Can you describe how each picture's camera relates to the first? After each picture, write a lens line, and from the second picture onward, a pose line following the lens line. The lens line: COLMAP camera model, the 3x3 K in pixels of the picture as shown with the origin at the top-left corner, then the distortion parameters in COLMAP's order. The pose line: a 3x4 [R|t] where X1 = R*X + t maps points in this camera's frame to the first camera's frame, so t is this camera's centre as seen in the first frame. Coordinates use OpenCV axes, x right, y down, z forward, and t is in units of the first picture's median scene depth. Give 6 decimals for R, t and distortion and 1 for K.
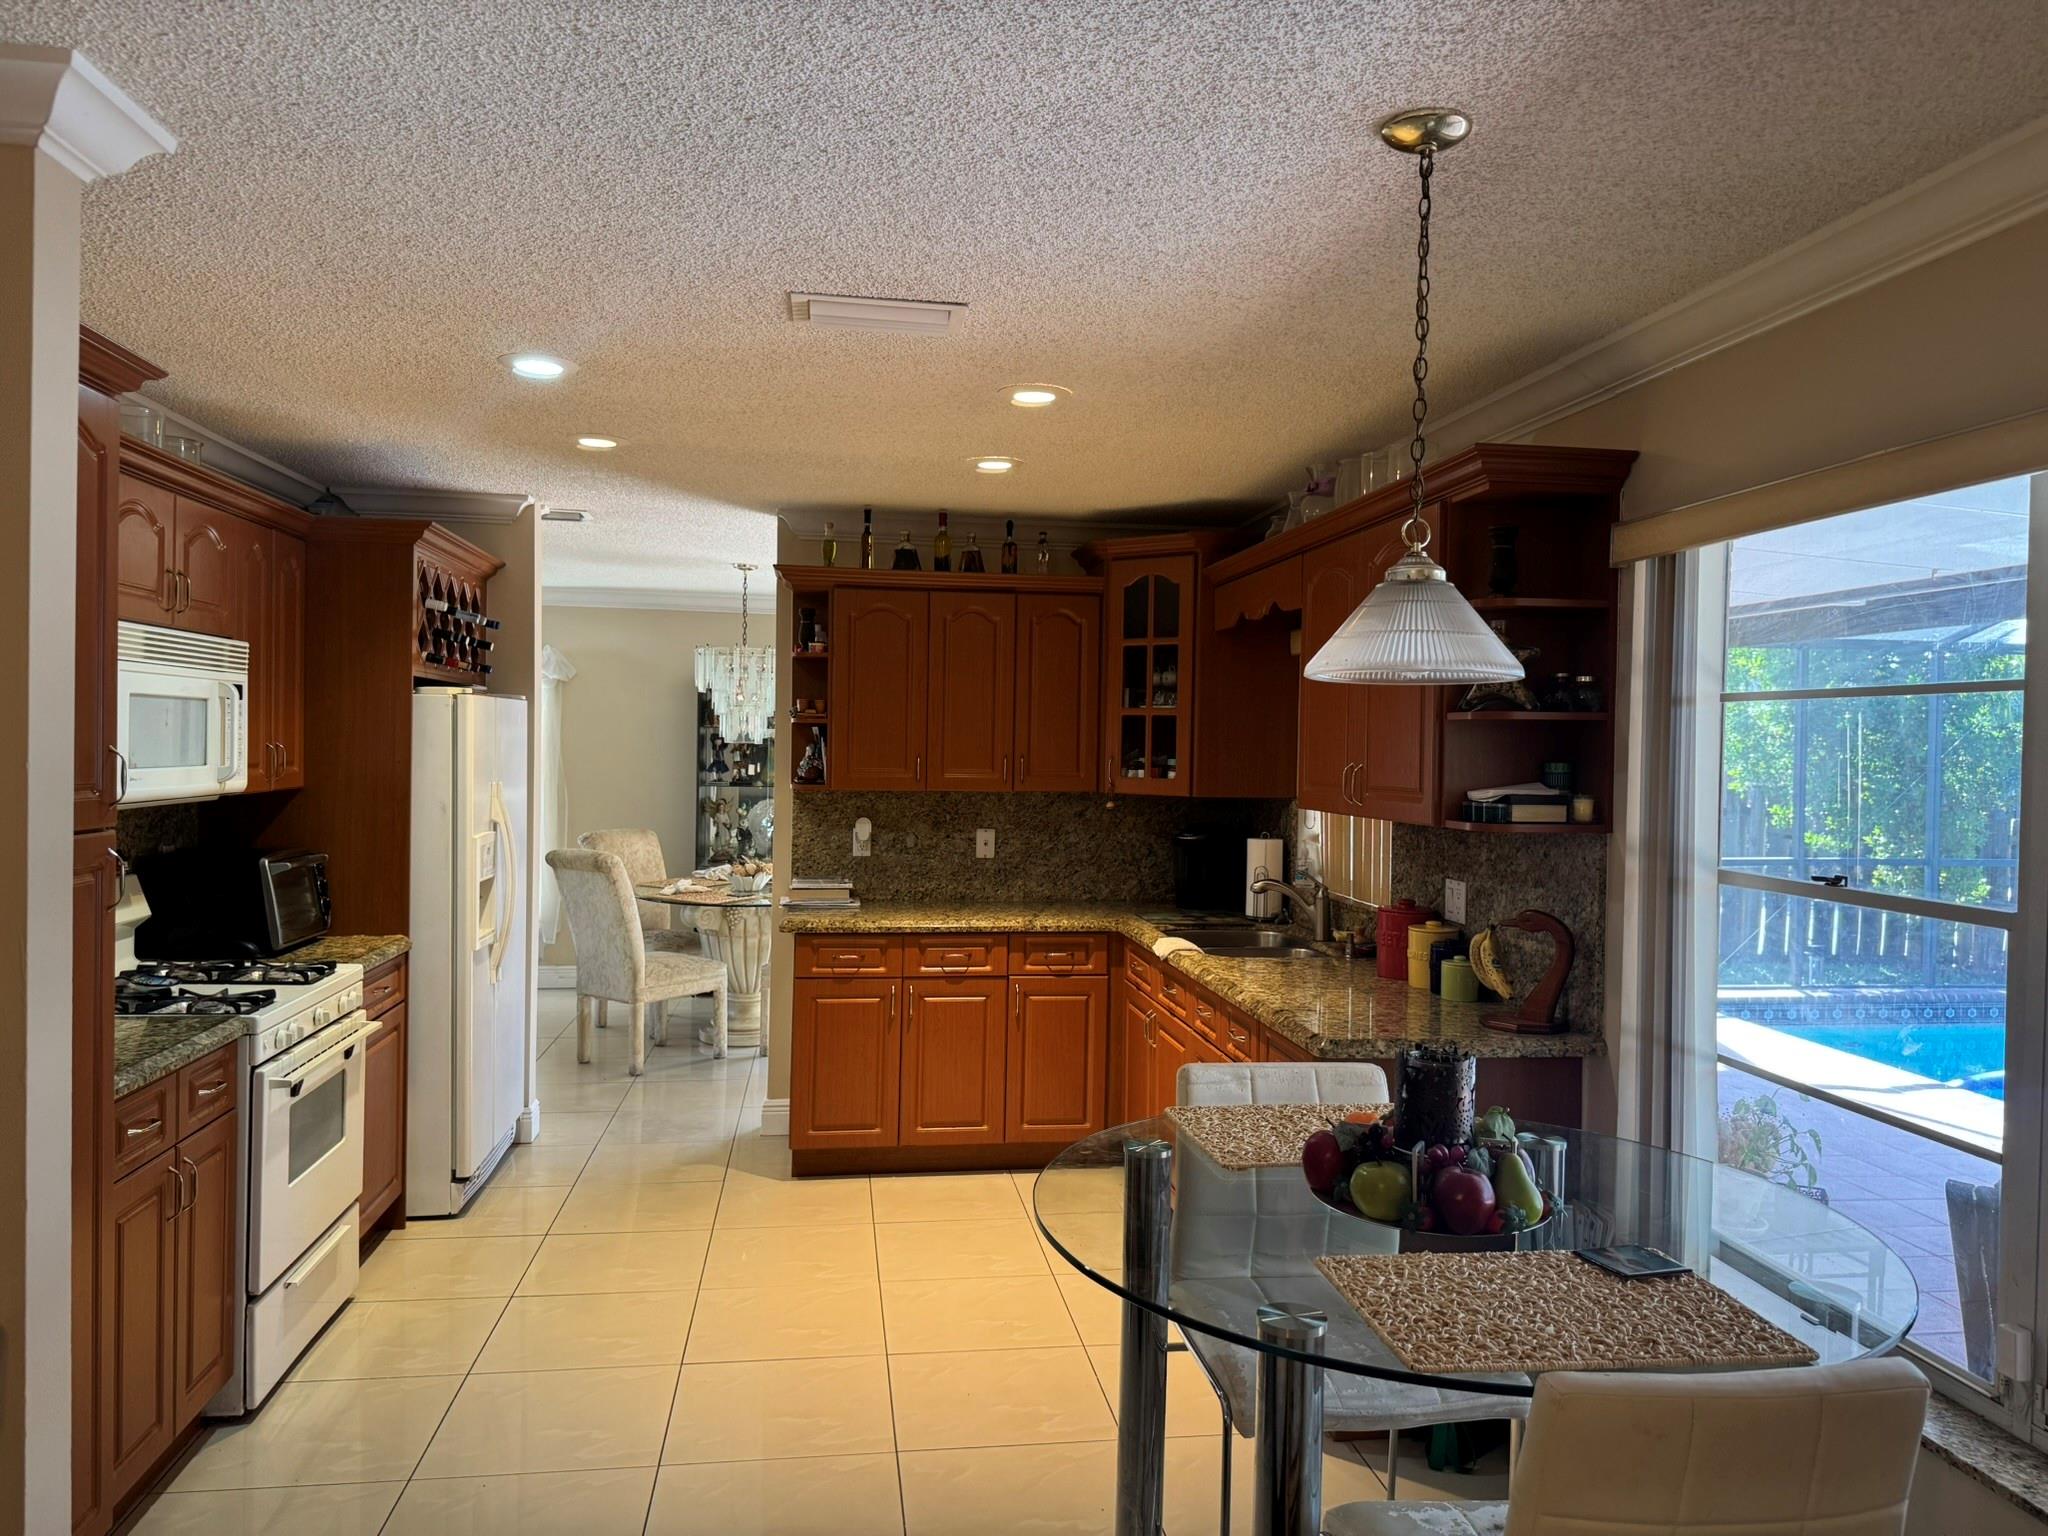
lens RADIAL K [[1435.1, 0, 1042.9], [0, 1435.1, 764.8], [0, 0, 1]] dist [0.079481, -0.109590]
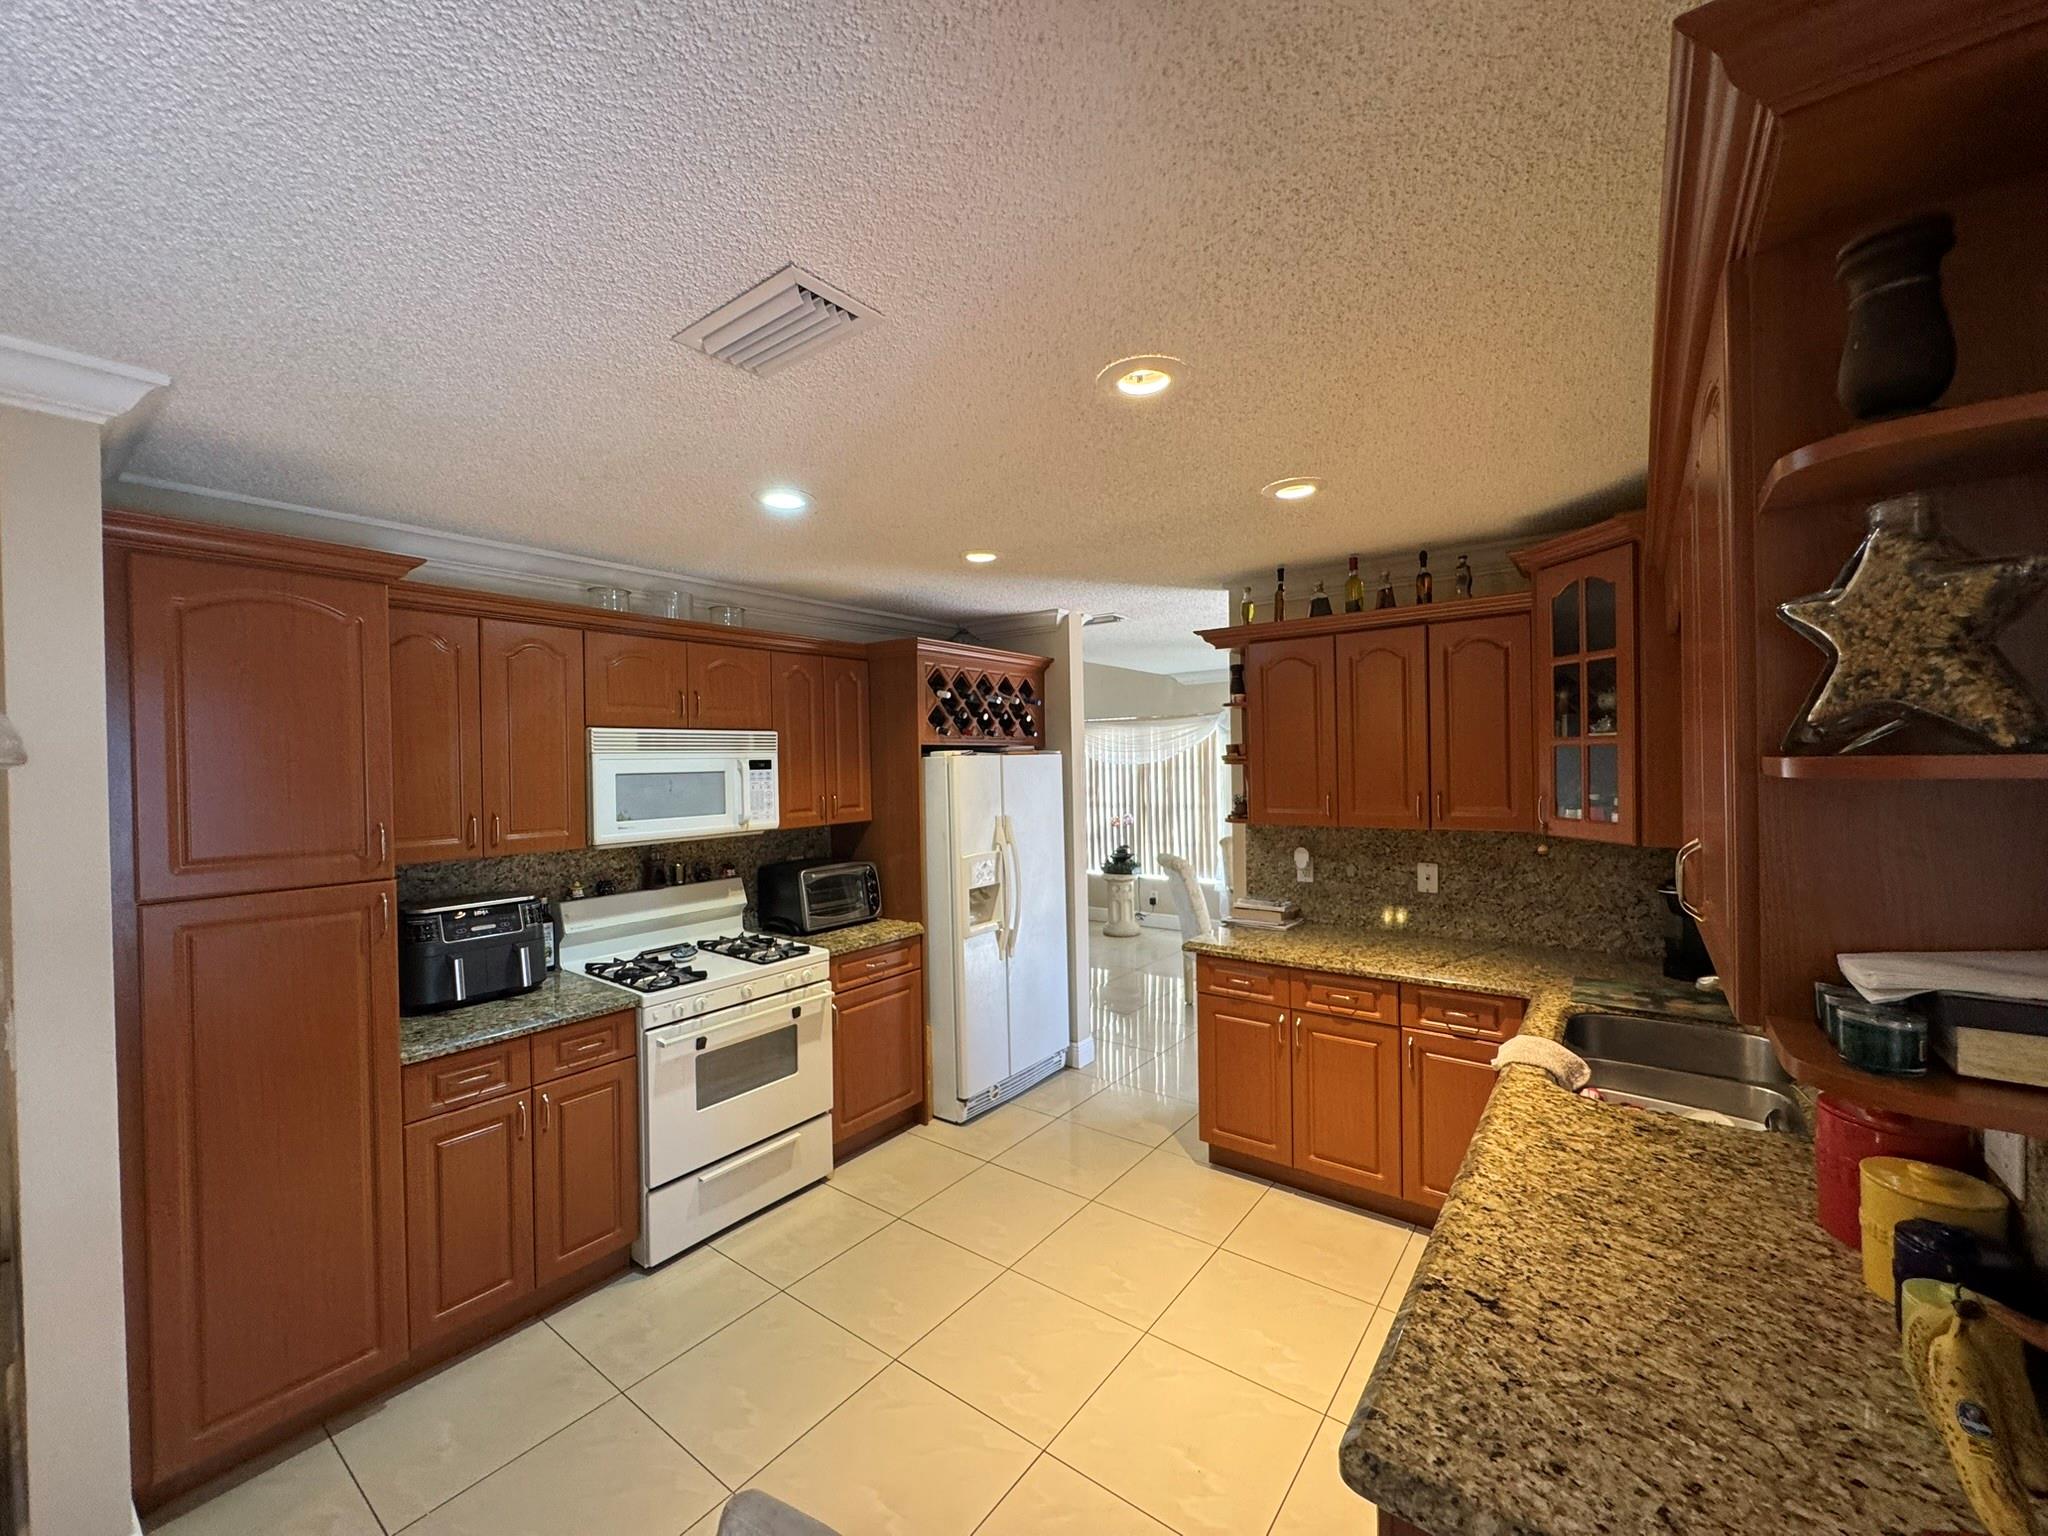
lens RADIAL K [[817.2, 0, 1026.4], [0, 817.2, 770.6], [0, 0, 1]] dist [-0.001283, 0.000274]
pose [[0.696479, -0.020776, -0.717276, 0.197906], [0.019189, 0.999763, -0.010327, -0.022245], [0.717321, -0.006571, 0.696712, 0.452014]]
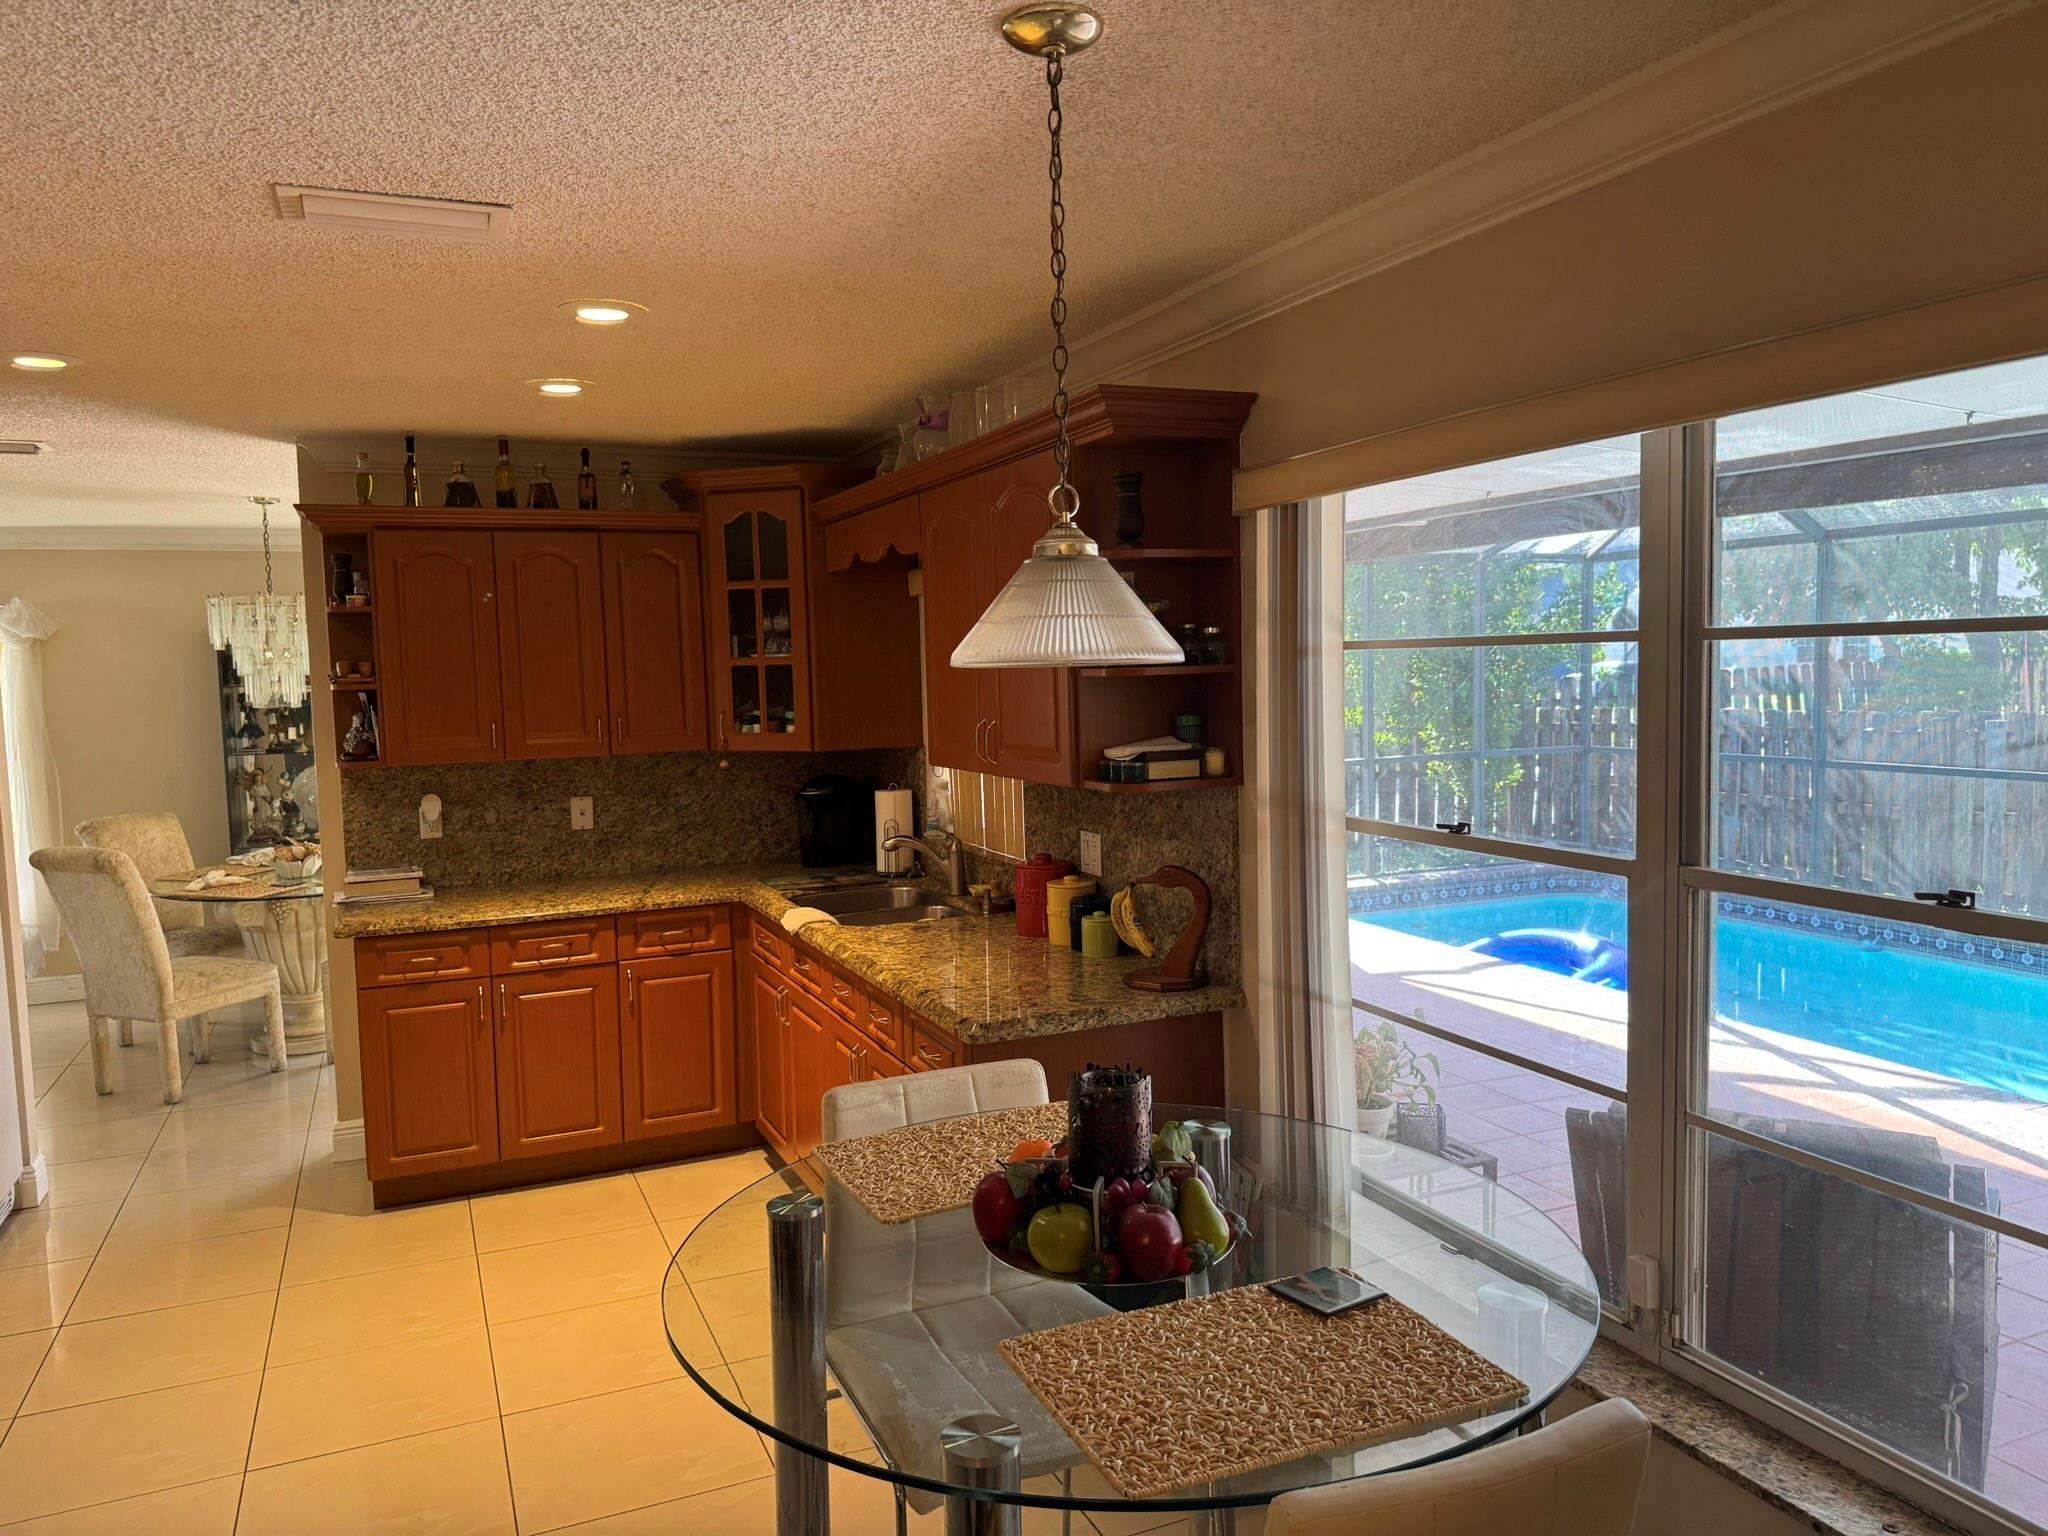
lens RADIAL K [[1435.1, 0, 1041.9], [0, 1435.1, 767.3], [0, 0, 1]] dist [0.079481, -0.109590]
pose [[0.963068, -0.061600, 0.262117, 0.001684], [0.045817, 0.996773, 0.065909, -0.022960], [-0.265332, -0.051466, 0.962783, 0.059777]]
